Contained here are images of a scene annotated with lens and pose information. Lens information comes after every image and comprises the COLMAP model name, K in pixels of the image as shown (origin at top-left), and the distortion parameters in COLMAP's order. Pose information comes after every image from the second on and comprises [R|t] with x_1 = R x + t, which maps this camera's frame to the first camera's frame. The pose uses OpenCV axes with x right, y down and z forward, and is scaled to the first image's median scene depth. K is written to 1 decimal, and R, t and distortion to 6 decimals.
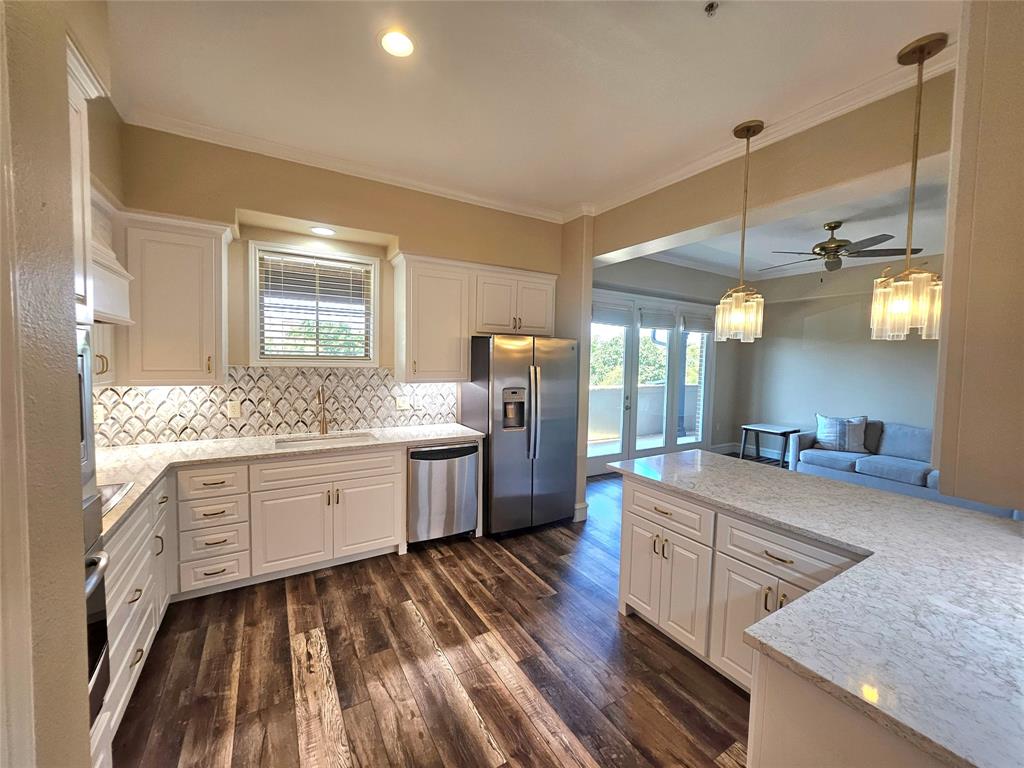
lens RADIAL K [[402.4, 0, 515.2], [0, 402.4, 379.0], [0, 0, 1]] dist [-0.008111, 0.000595]
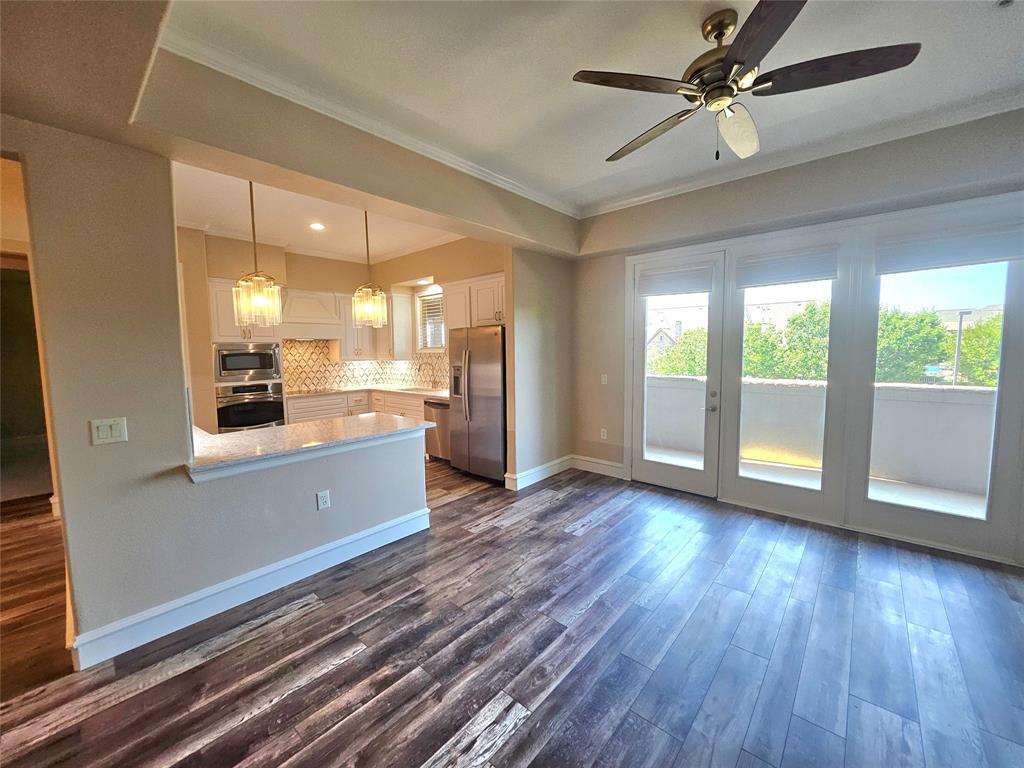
lens RADIAL K [[402.4, 0, 515.7], [0, 402.4, 380.9], [0, 0, 1]] dist [-0.008111, 0.000595]
pose [[0.300881, 0.052185, -0.952233, 1.549538], [-0.030633, 0.998515, 0.045042, 0.004160], [0.953170, 0.015618, 0.302033, 0.858988]]
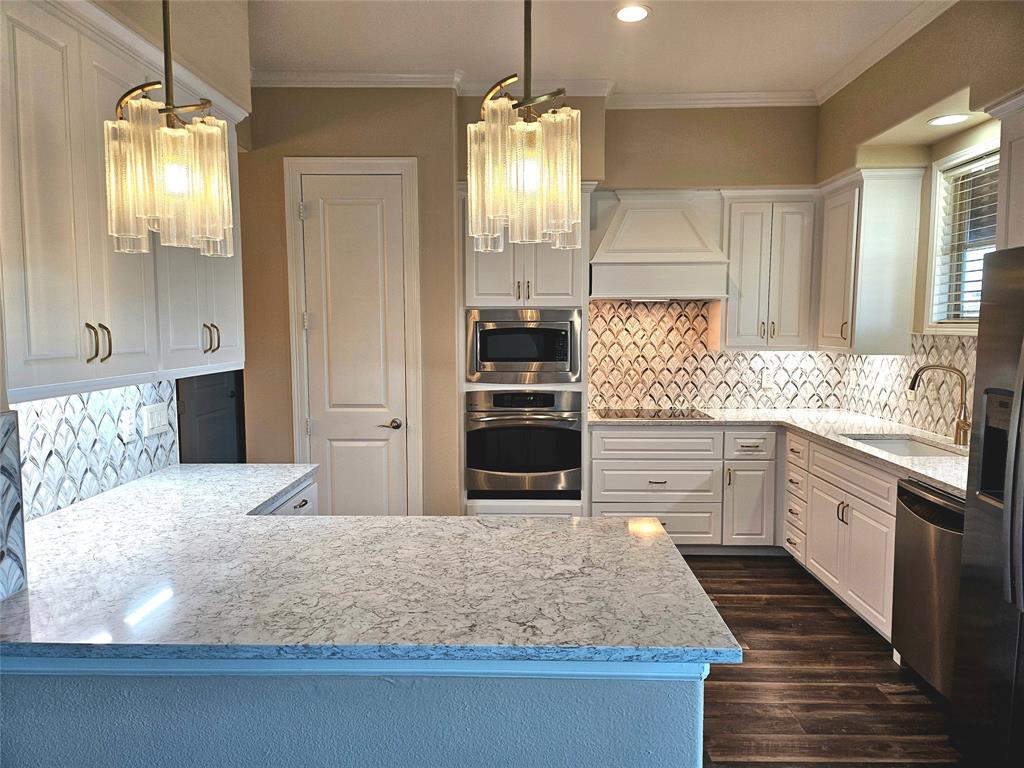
lens RADIAL K [[734.1, 0, 508.0], [0, 734.1, 383.8], [0, 0, 1]] dist [0.044332, -0.013368]
pose [[-0.548640, 0.047918, -0.834684, 0.920063], [-0.053263, 0.994325, 0.092092, -0.026231], [0.834360, 0.094983, -0.542974, 1.118060]]
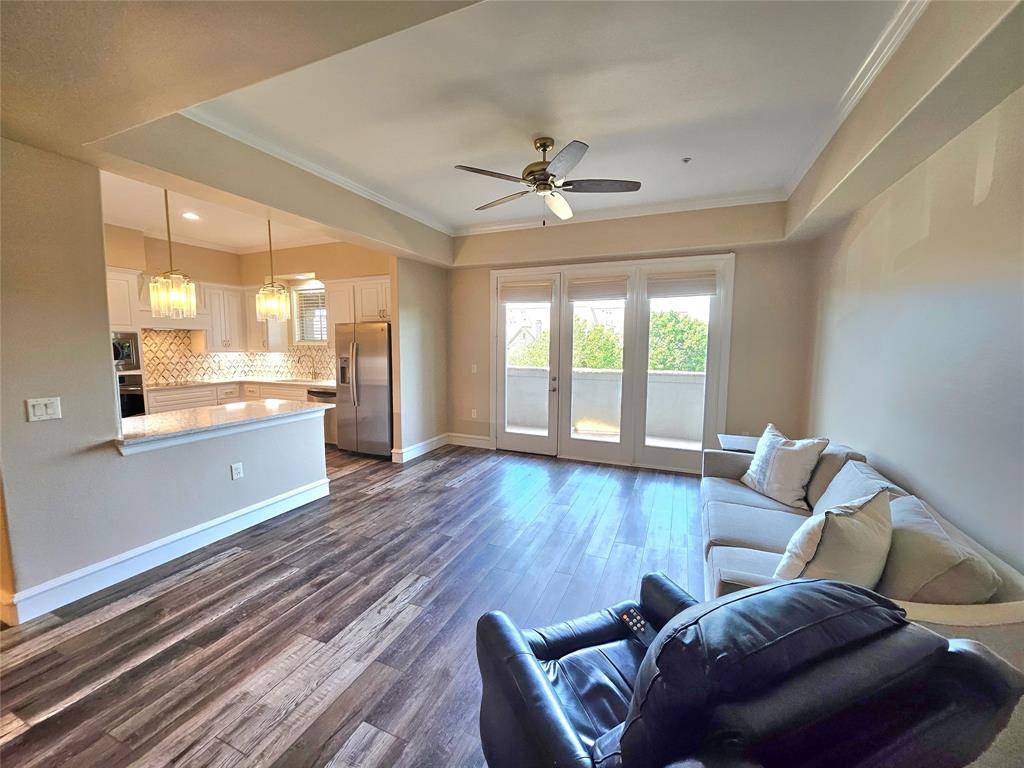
lens RADIAL K [[402.4, 0, 514.6], [0, 402.4, 383.2], [0, 0, 1]] dist [-0.008111, 0.000595]
pose [[0.586501, 0.061705, -0.807595, 1.825272], [-0.035230, 0.998094, 0.050675, 0.021080], [0.809182, -0.001269, 0.587557, 0.690985]]
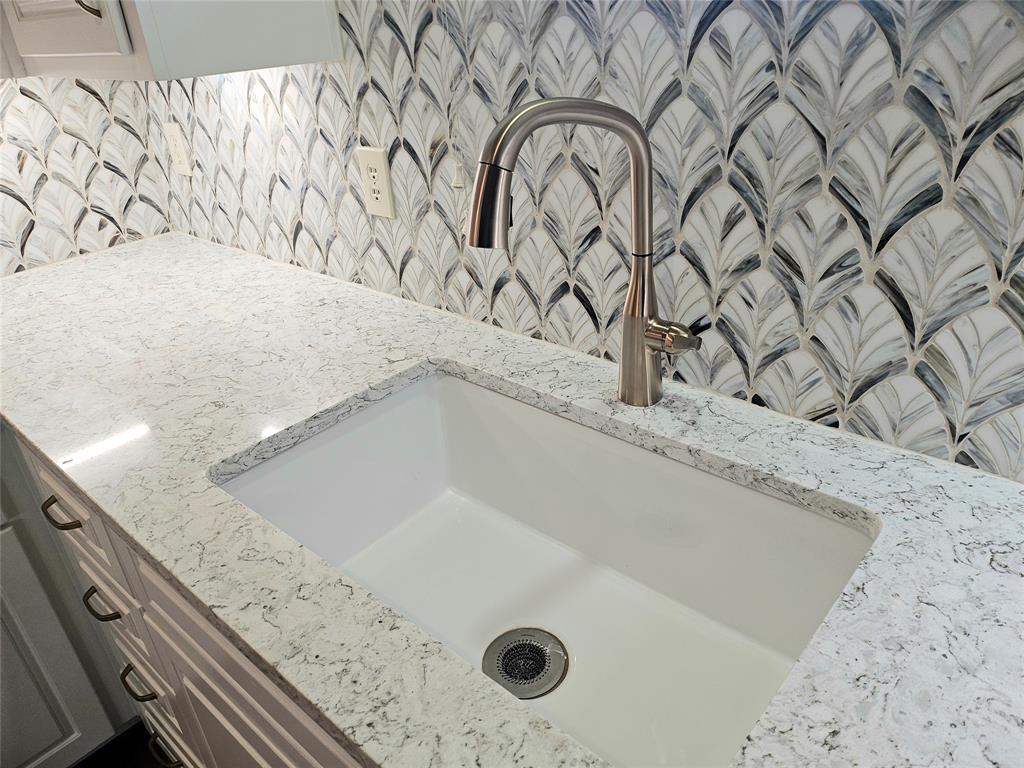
lens RADIAL K [[734.1, 0, 512.9], [0, 734.1, 380.4], [0, 0, 1]] dist [0.044332, -0.013368]
pose [[0.272643, 0.412093, -0.869394, -0.244136], [0.033342, 0.899038, 0.436600, -0.007600], [0.961537, -0.148024, 0.231376, 0.950988]]
